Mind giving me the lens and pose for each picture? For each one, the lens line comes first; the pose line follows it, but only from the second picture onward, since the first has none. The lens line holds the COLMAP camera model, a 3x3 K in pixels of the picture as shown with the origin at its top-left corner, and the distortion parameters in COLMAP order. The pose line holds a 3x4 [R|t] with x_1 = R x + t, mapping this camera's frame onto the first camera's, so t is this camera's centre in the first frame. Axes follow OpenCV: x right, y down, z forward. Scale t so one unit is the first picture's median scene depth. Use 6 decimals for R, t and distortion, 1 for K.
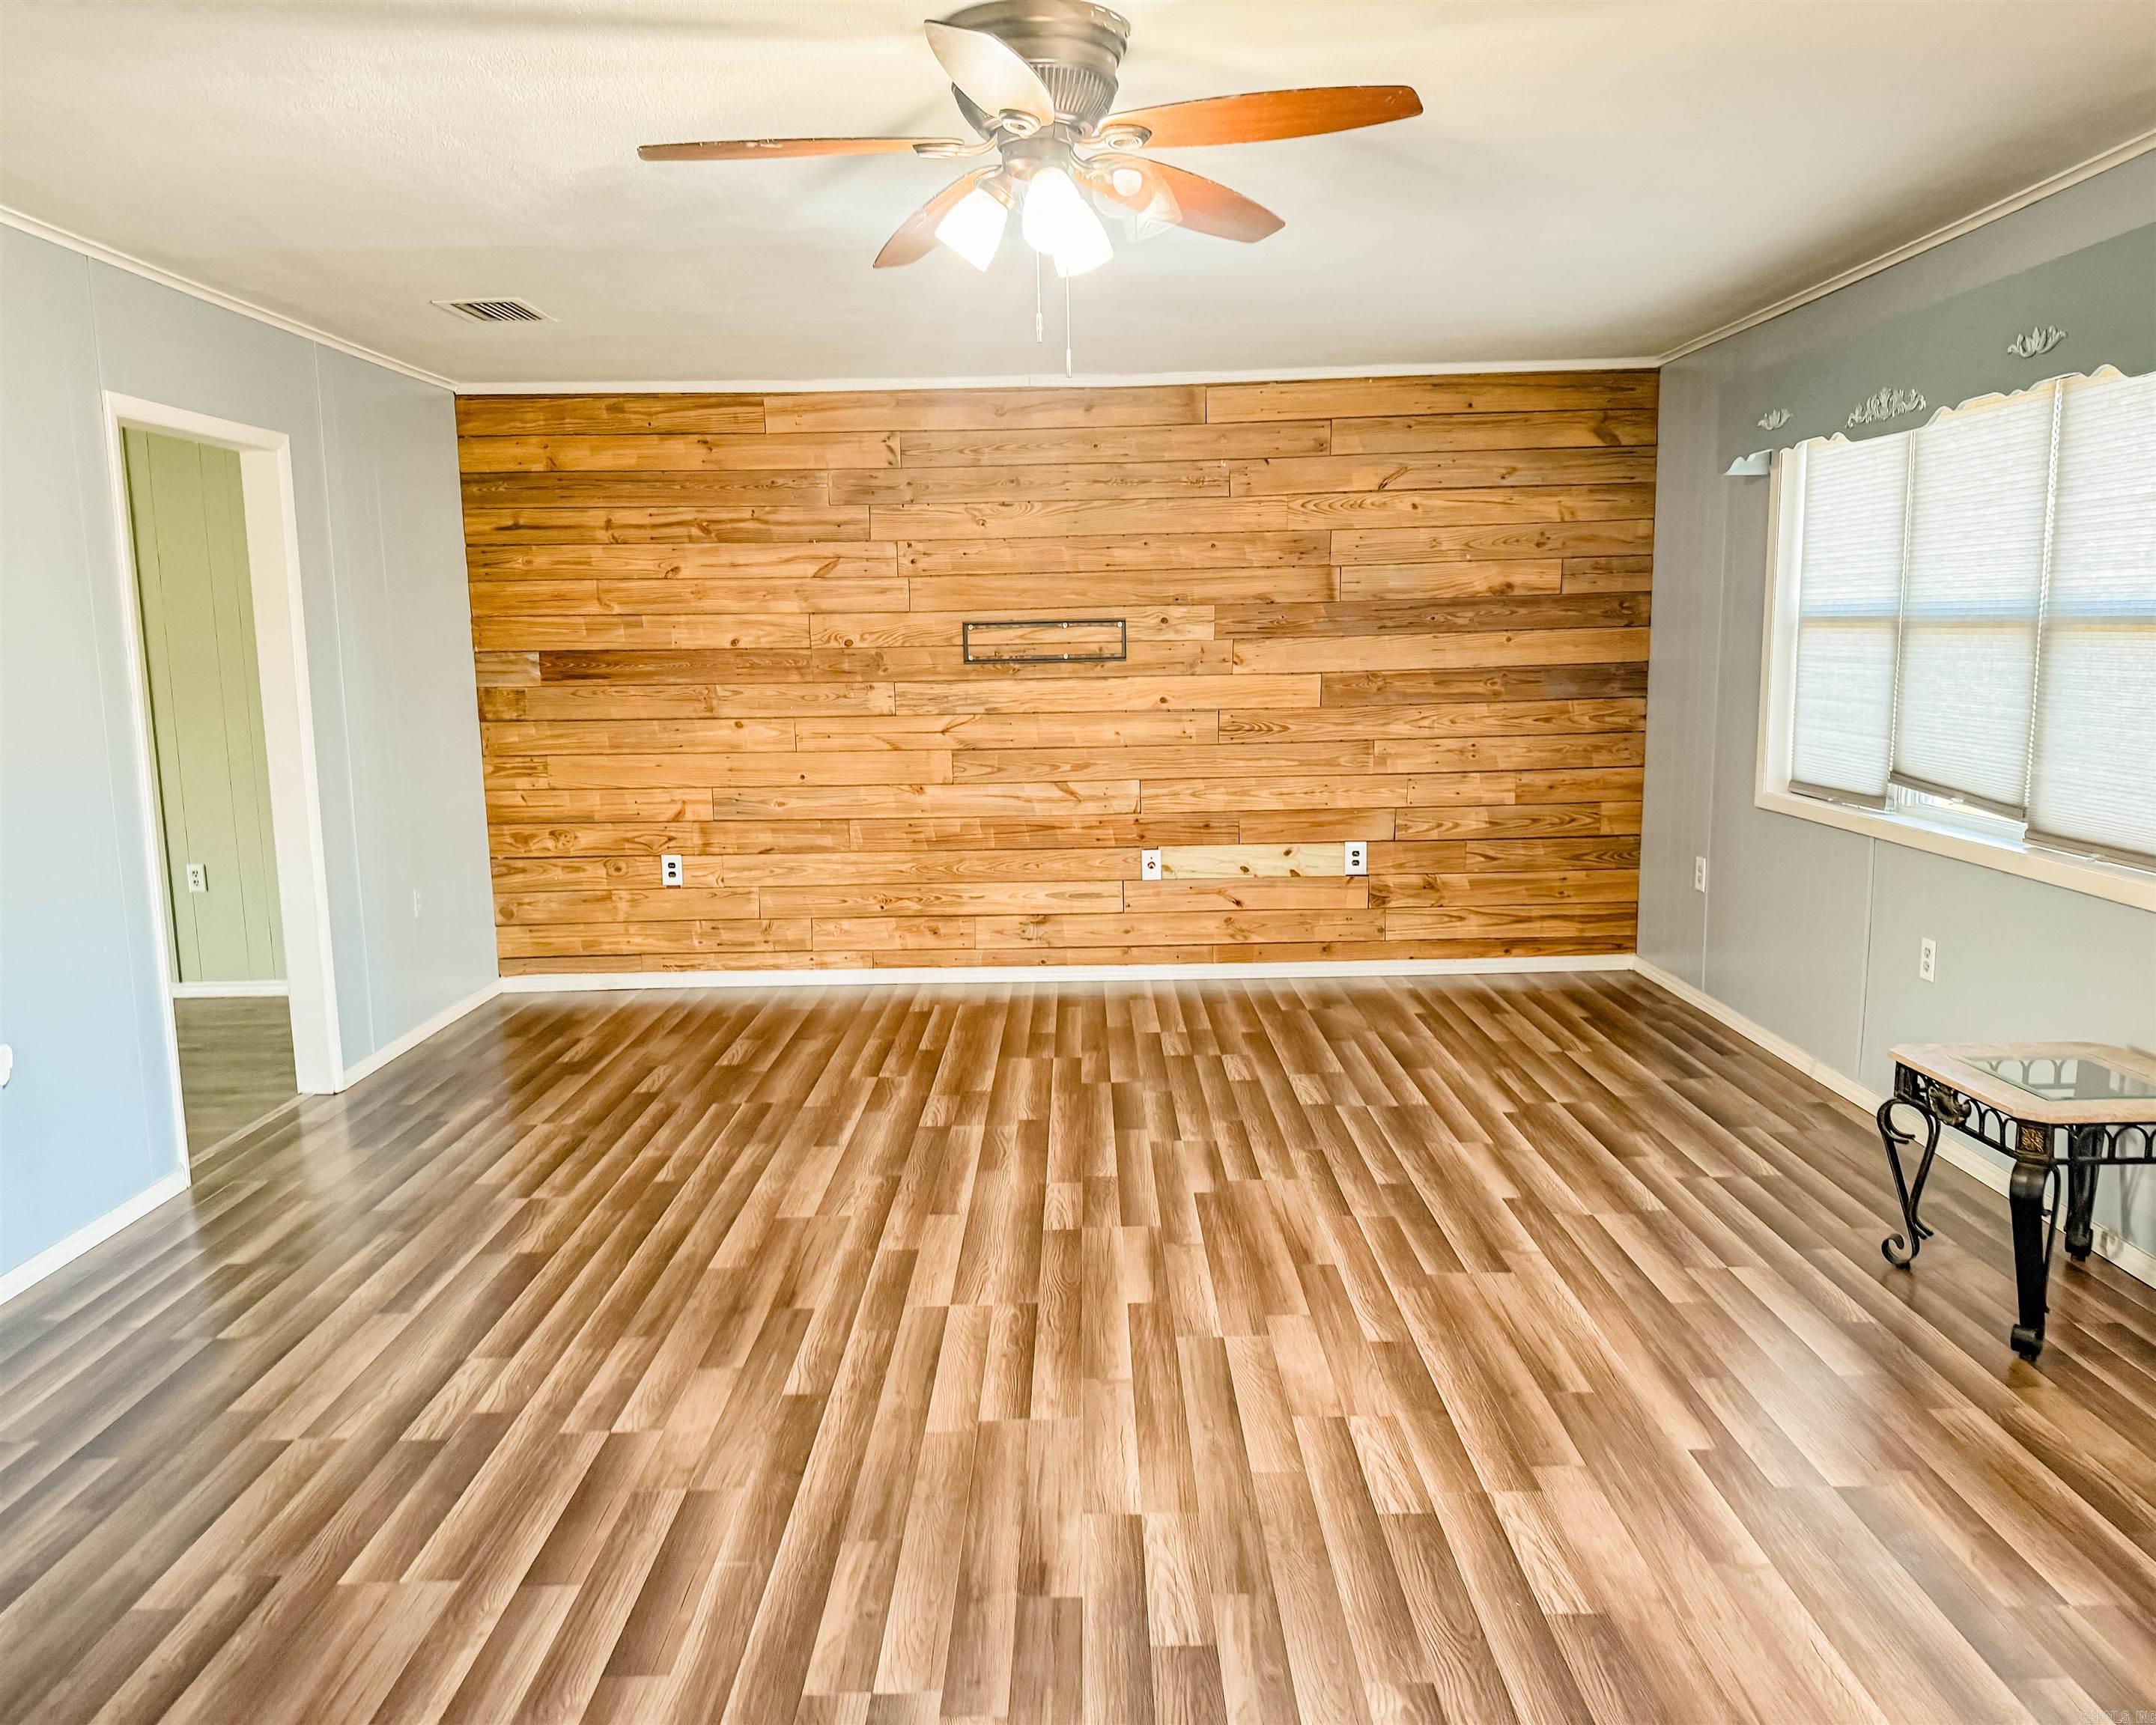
lens RADIAL K [[1641.7, 0, 1078.0], [0, 1641.7, 862.5], [0, 0, 1]] dist [0.169846, -0.353389]
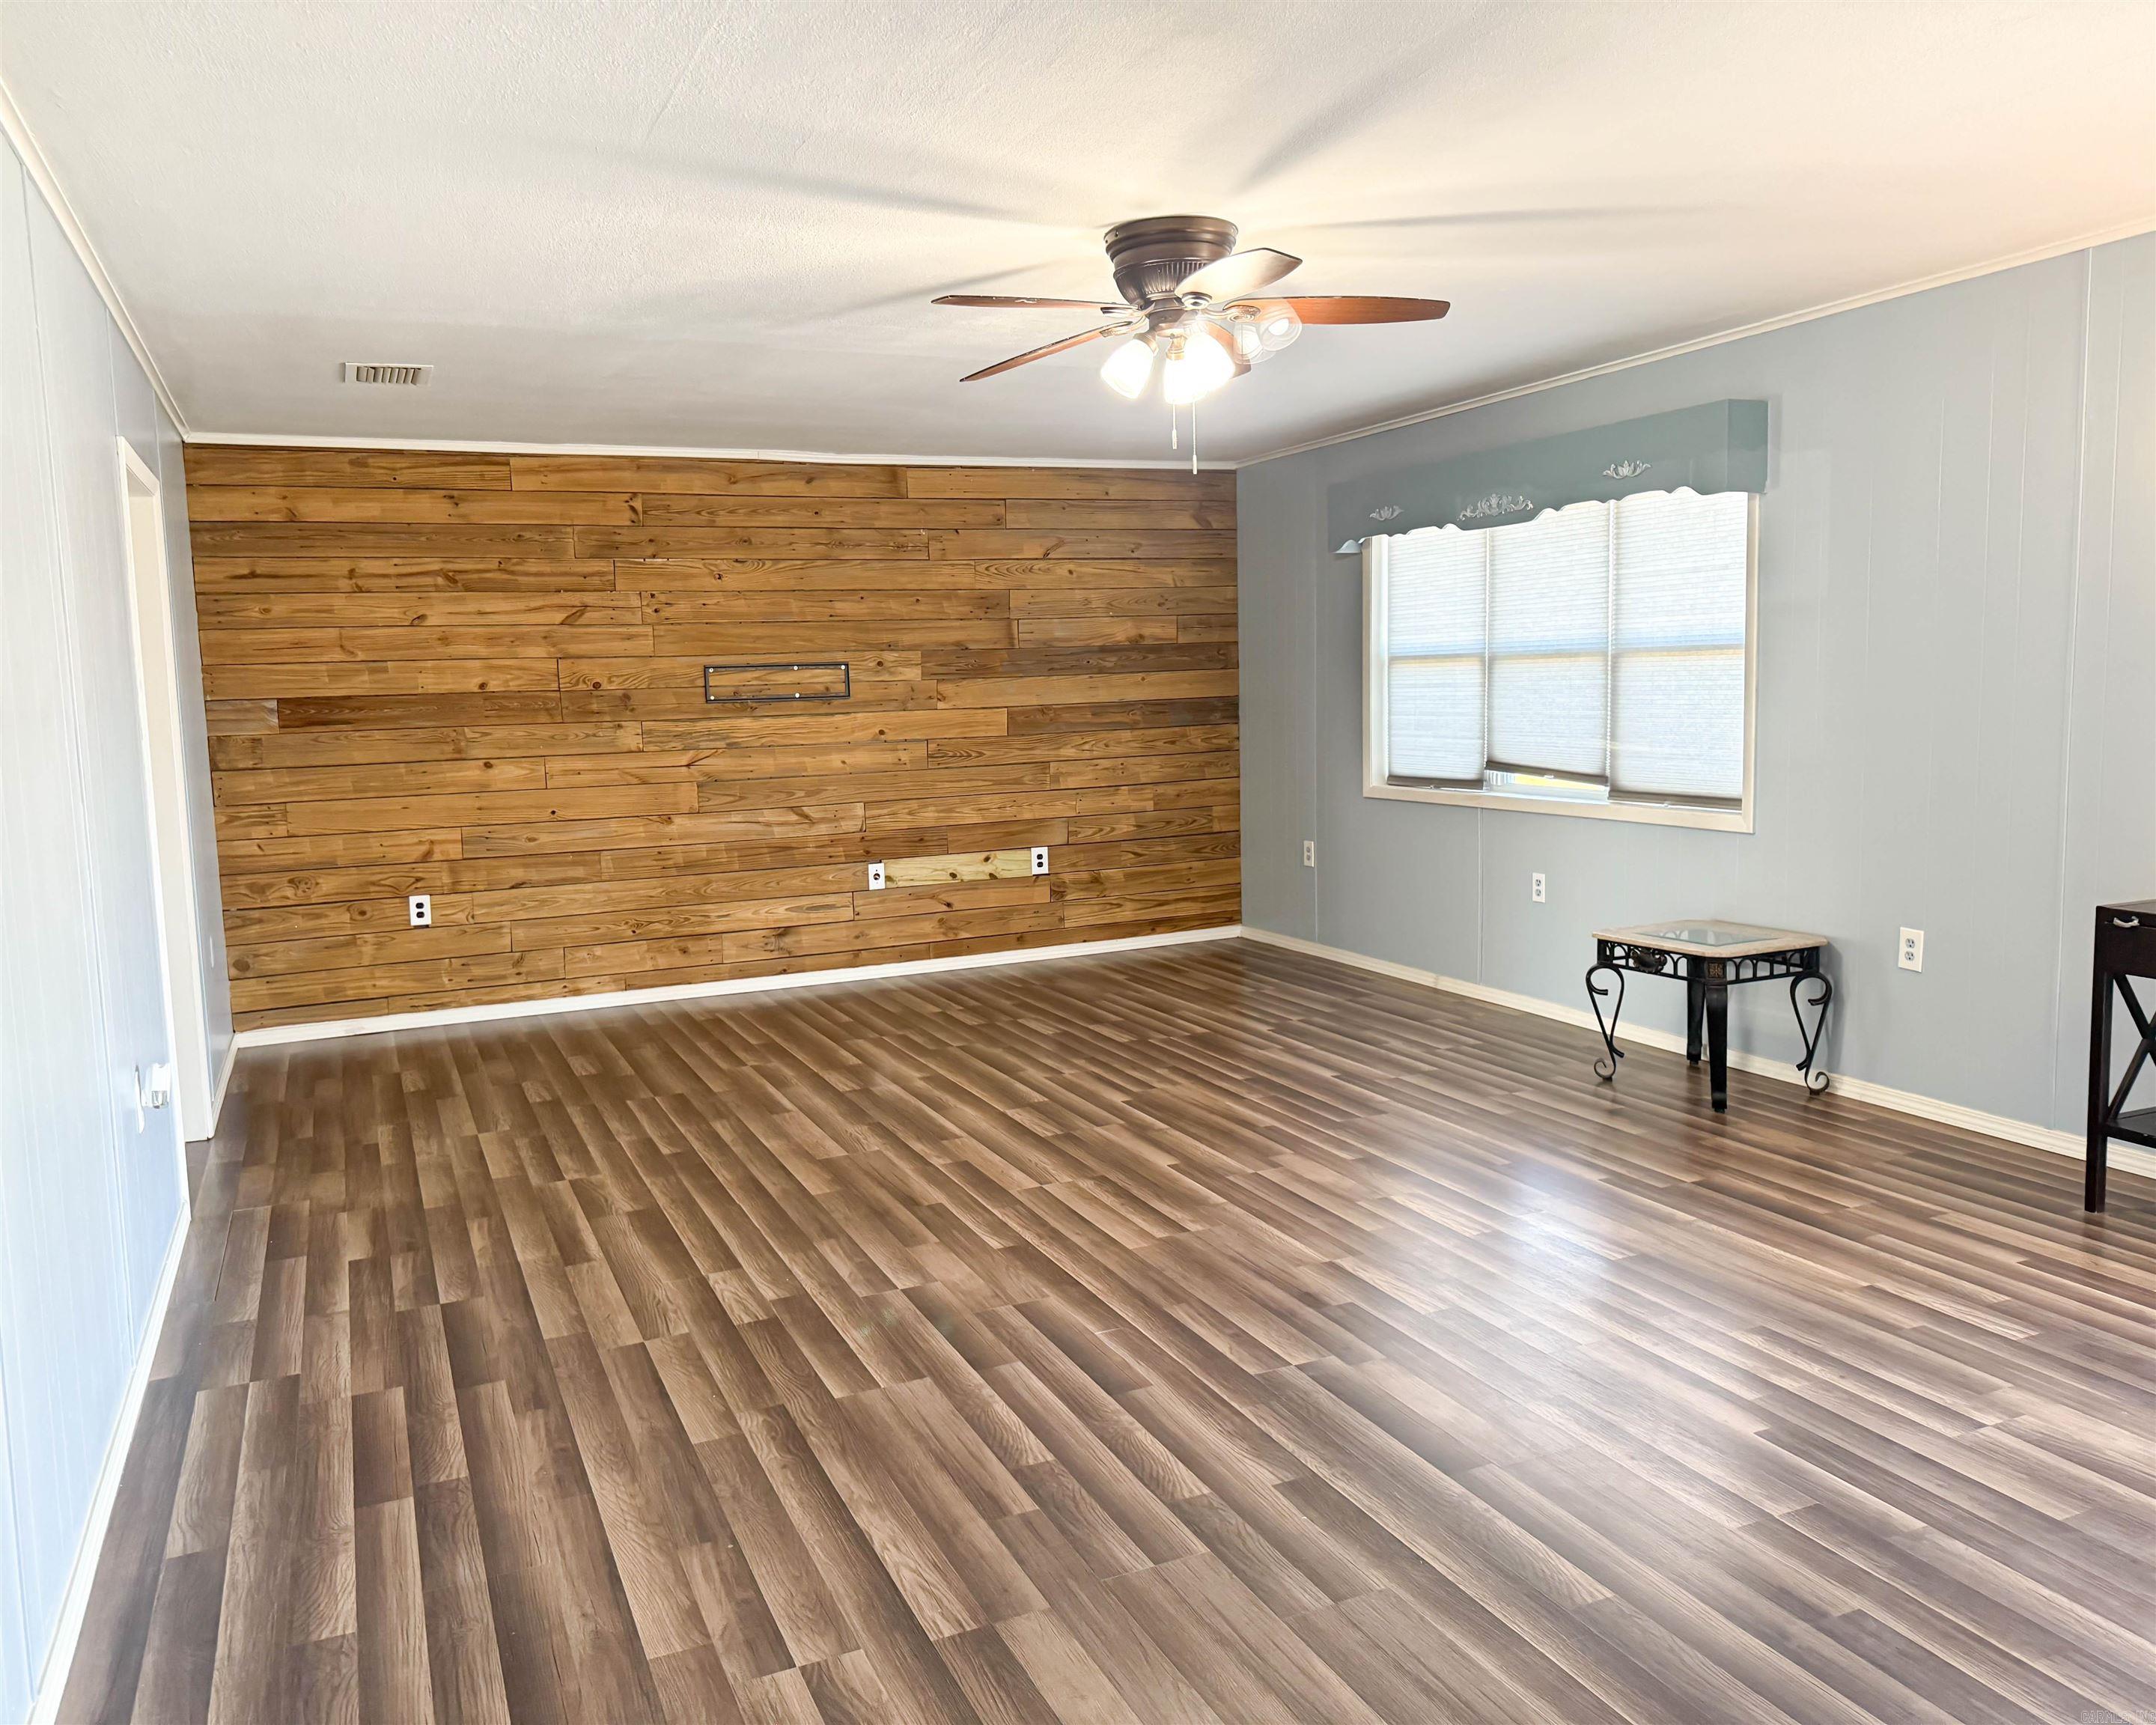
lens RADIAL K [[1588.9, 0, 1110.1], [0, 1588.9, 825.3], [0, 0, 1]] dist [0.165124, -0.307540]
pose [[0.913144, -0.048487, 0.404742, -0.260586], [0.070960, 0.996649, -0.040698, 0.023218], [-0.401413, 0.065884, 0.913525, -0.080845]]
